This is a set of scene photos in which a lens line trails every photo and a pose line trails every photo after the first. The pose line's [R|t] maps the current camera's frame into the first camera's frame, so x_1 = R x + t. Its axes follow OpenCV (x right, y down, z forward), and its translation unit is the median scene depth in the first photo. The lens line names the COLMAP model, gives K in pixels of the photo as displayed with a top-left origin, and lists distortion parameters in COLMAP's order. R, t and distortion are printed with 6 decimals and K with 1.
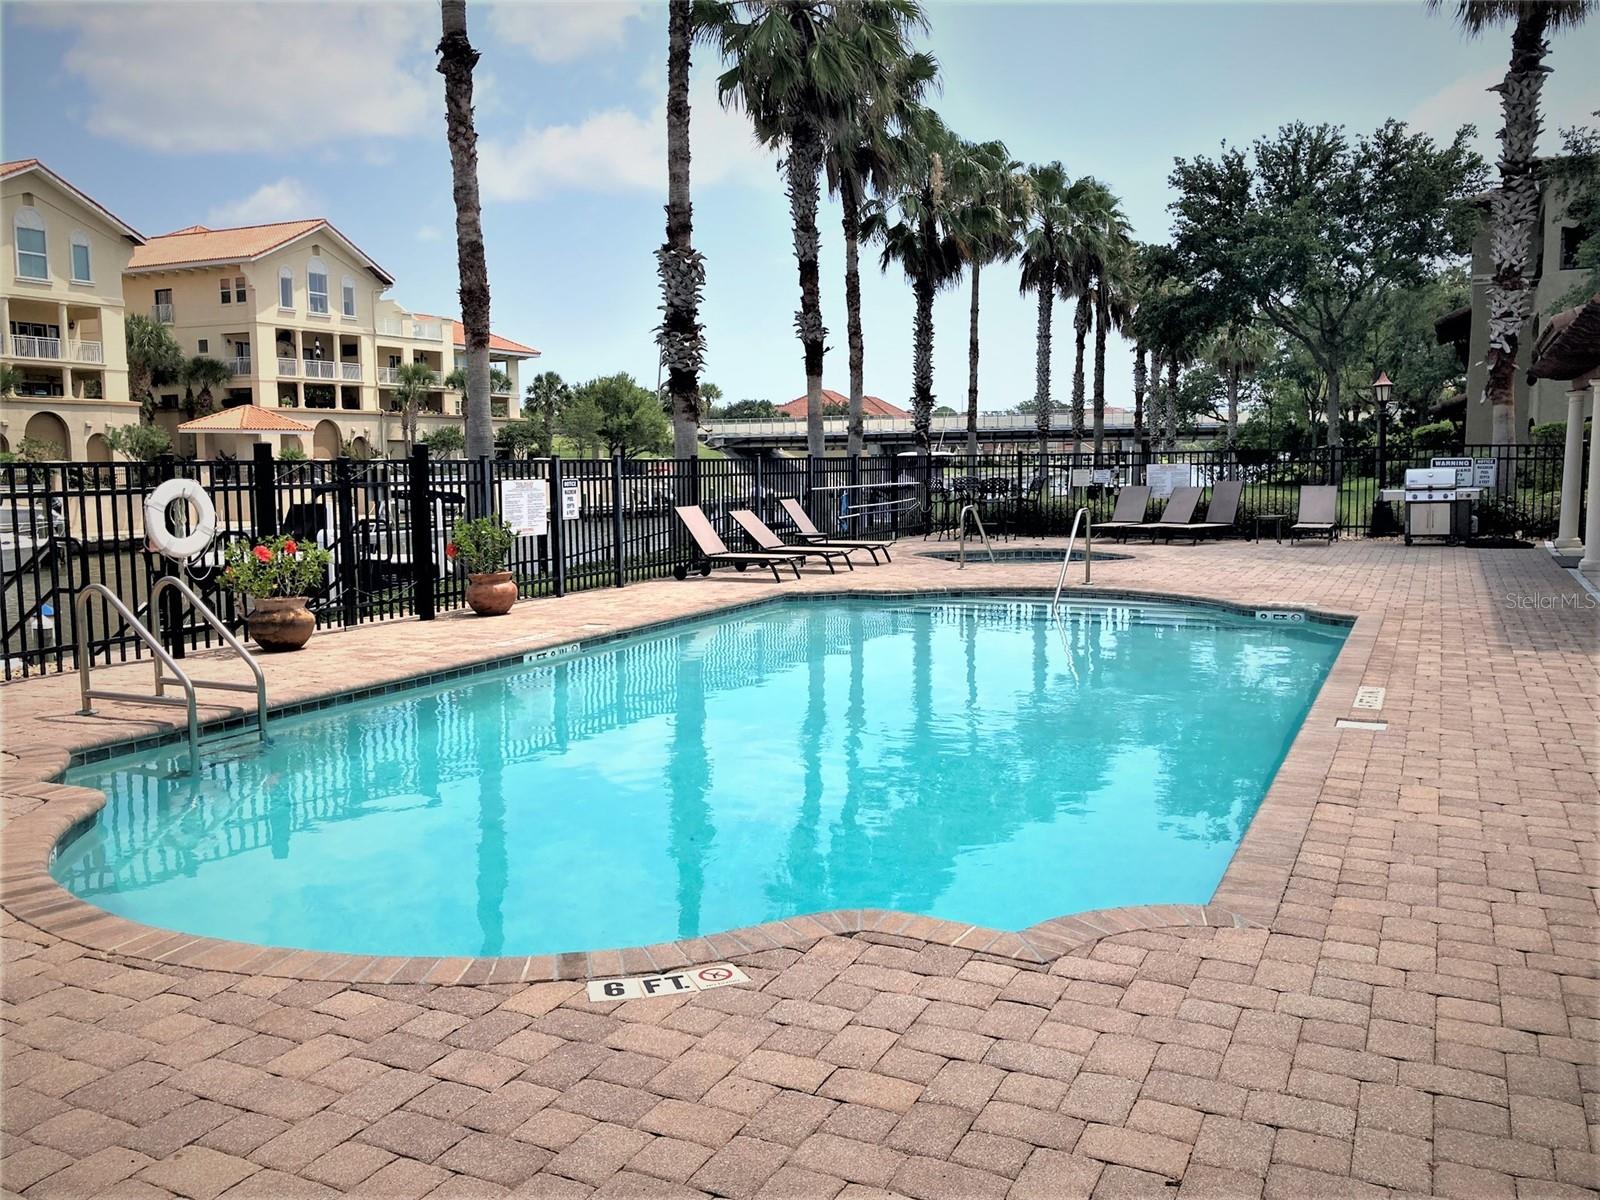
lens RADIAL K [[1317.6, 0, 797.9], [0, 1317.6, 588.7], [0, 0, 1]] dist [-0.007045, 0.003802]
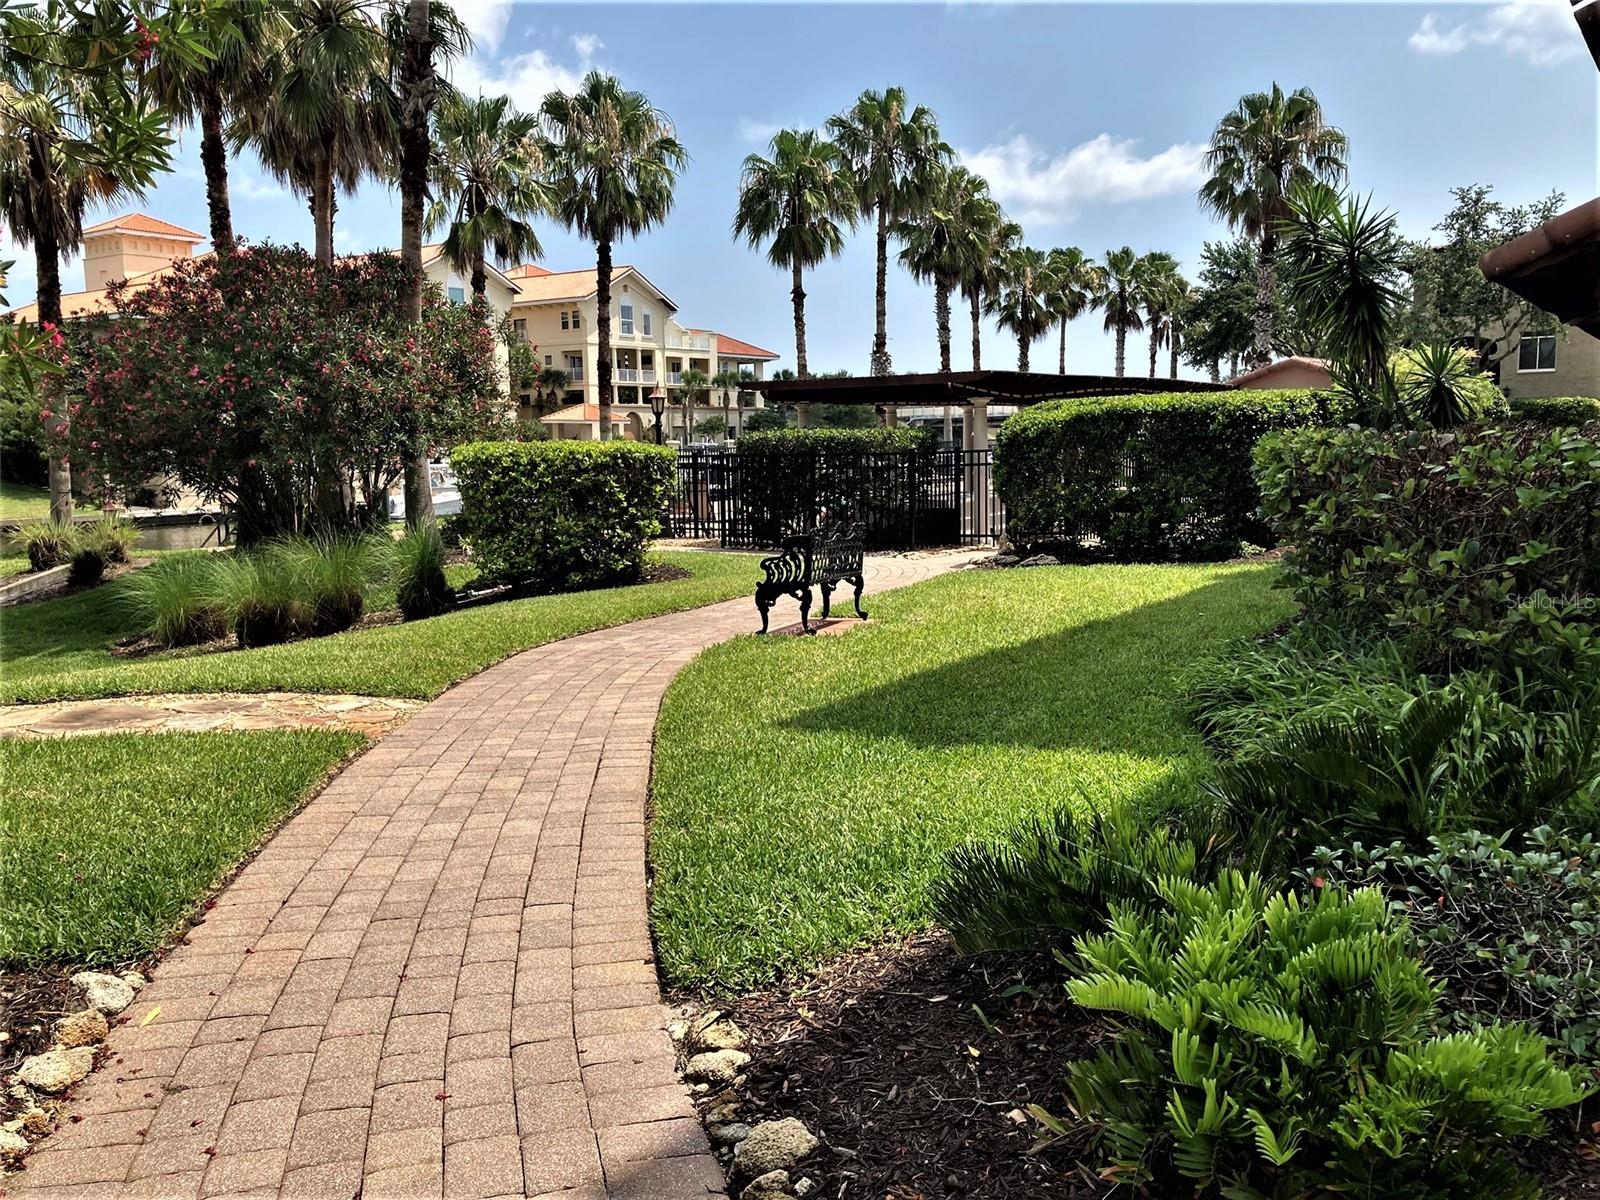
lens RADIAL K [[1317.6, 0, 788.9], [0, 1317.6, 638.2], [0, 0, 1]] dist [-0.007045, 0.003802]
pose [[0.986142, 0.017858, -0.164937, 0.043383], [-0.008881, 0.998446, 0.055010, 0.036647], [0.165663, -0.052783, 0.984769, -0.405484]]
